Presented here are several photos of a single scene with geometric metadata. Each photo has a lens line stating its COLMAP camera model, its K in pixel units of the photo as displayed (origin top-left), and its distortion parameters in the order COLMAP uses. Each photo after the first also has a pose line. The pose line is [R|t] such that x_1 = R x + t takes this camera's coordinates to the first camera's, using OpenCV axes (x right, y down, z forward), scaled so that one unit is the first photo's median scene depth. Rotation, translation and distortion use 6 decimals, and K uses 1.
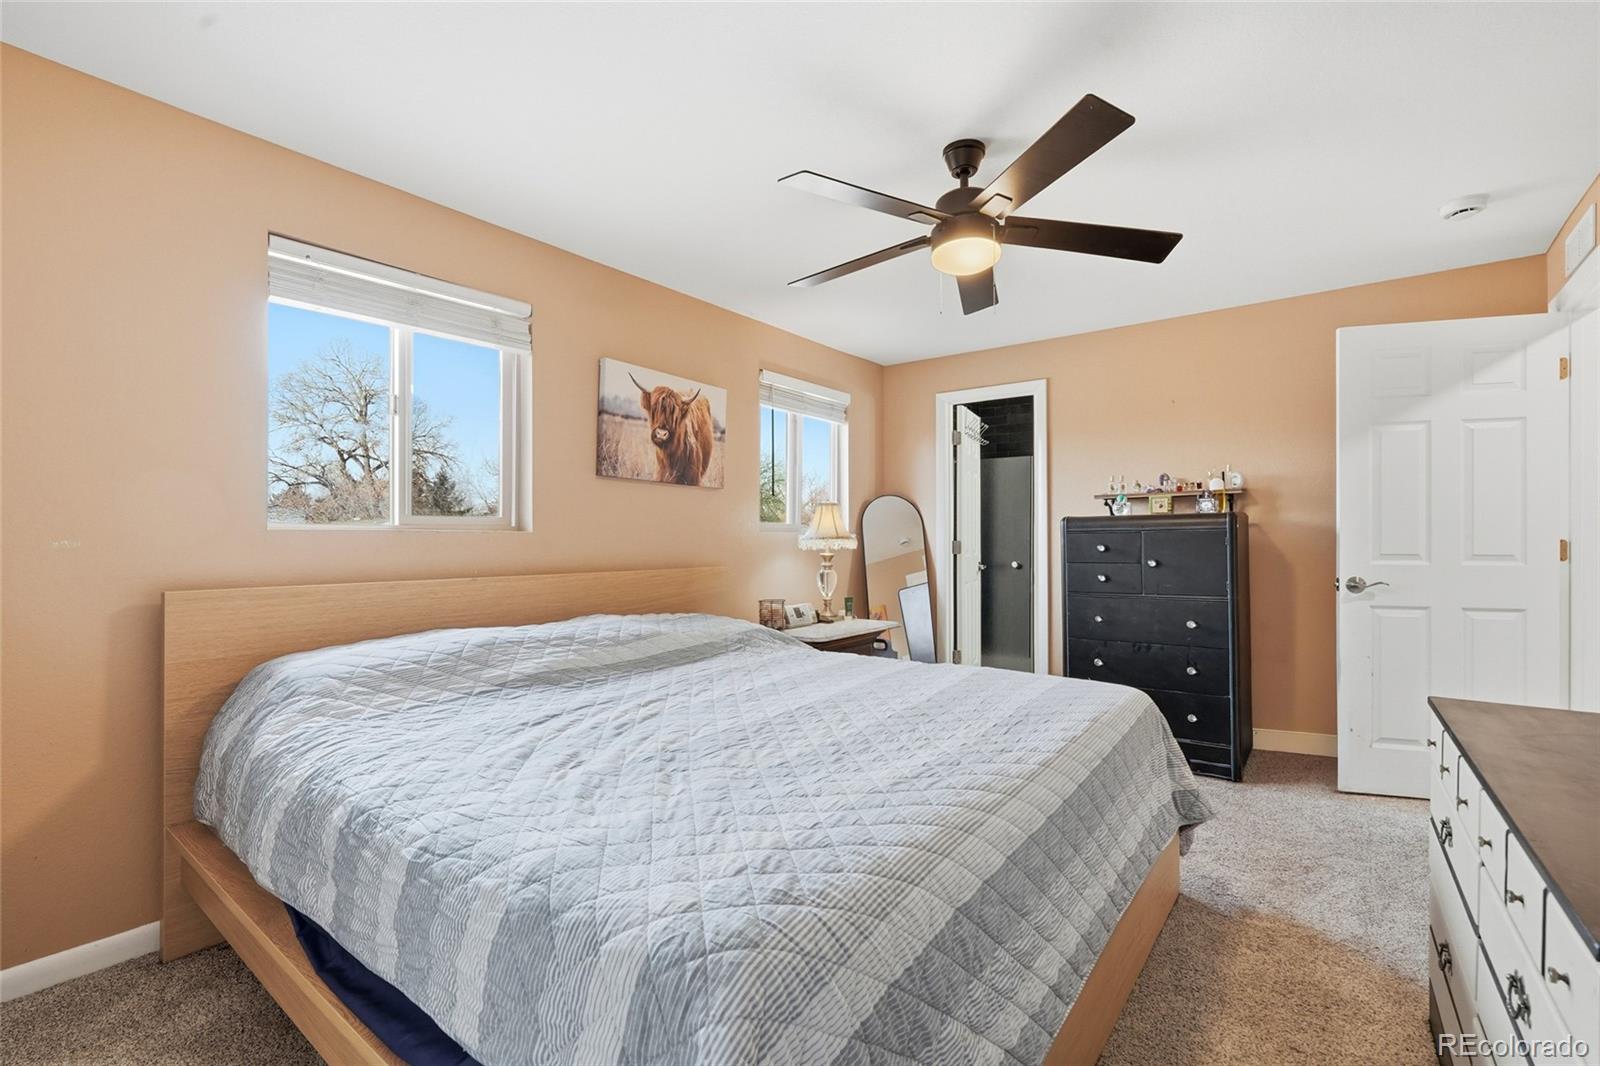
lens RADIAL K [[719.6, 0, 798.7], [0, 719.6, 531.2], [0, 0, 1]] dist [0.000808, 0.000156]
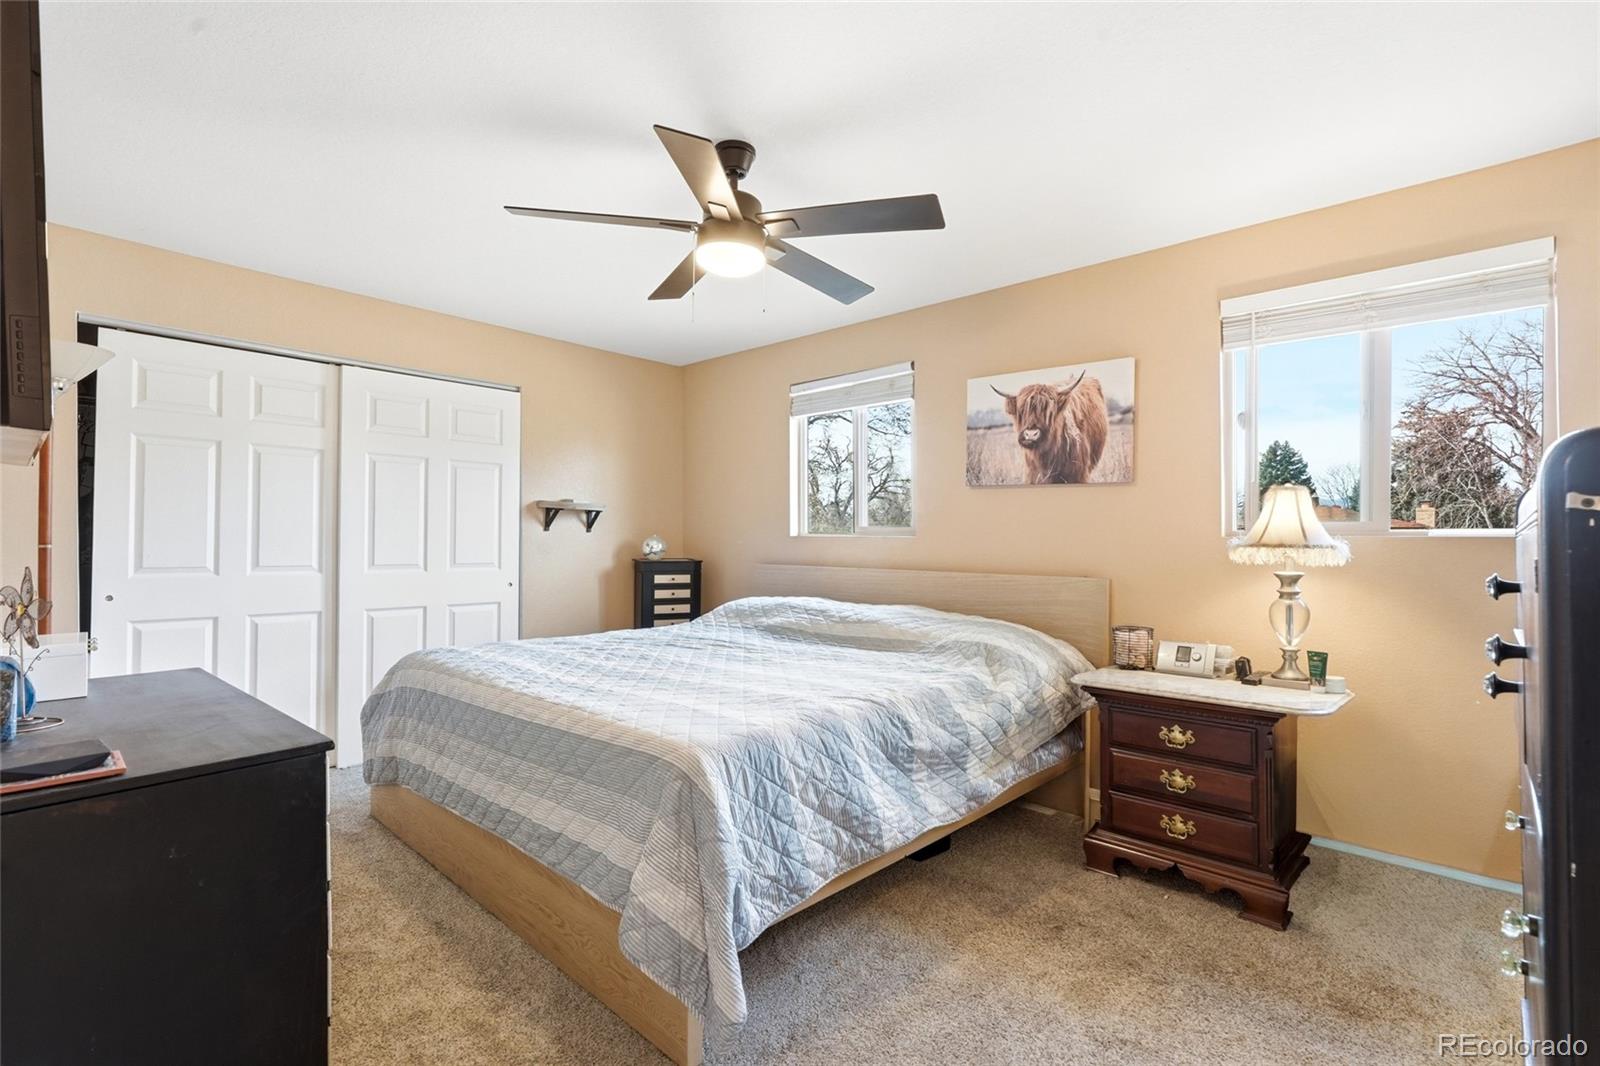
lens RADIAL K [[719.6, 0, 798.7], [0, 719.6, 535.3], [0, 0, 1]] dist [0.000808, 0.000156]
pose [[-0.085584, -0.006496, -0.996310, 0.787677], [0.000181, 0.999979, -0.006535, 0.005490], [0.996331, -0.000740, -0.085581, 0.766616]]
